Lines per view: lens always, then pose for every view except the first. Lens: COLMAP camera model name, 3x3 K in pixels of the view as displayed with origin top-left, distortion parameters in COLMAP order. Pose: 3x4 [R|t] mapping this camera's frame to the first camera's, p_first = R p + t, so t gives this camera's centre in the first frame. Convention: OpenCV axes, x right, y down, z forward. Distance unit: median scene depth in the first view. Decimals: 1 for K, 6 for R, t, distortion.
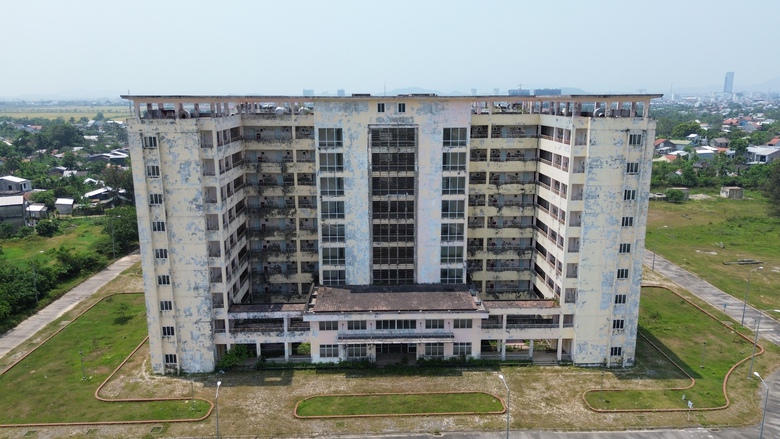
lens RADIAL K [[552.1, 0, 390.0], [0, 552.1, 219.5], [0, 0, 1]] dist [0.033483, -0.007510]
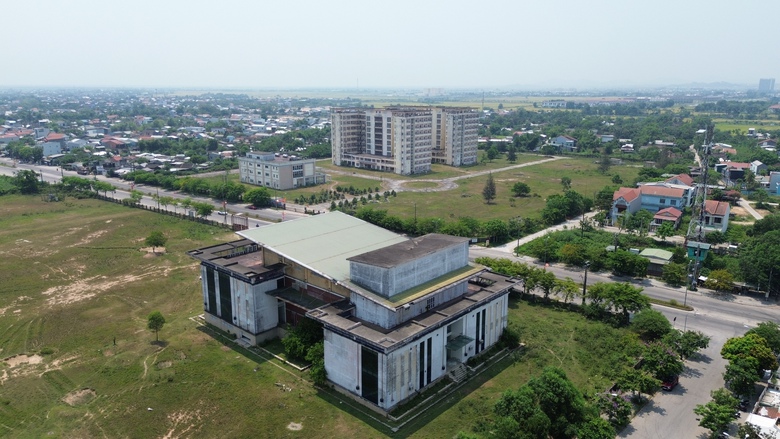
lens RADIAL K [[552.1, 0, 390.0], [0, 552.1, 219.5], [0, 0, 1]] dist [0.033483, -0.007510]
pose [[0.723307, 0.168801, -0.669577, 3.232908], [-0.158427, 0.984362, 0.077019, 0.291200], [0.672107, 0.050370, 0.738739, -2.192401]]
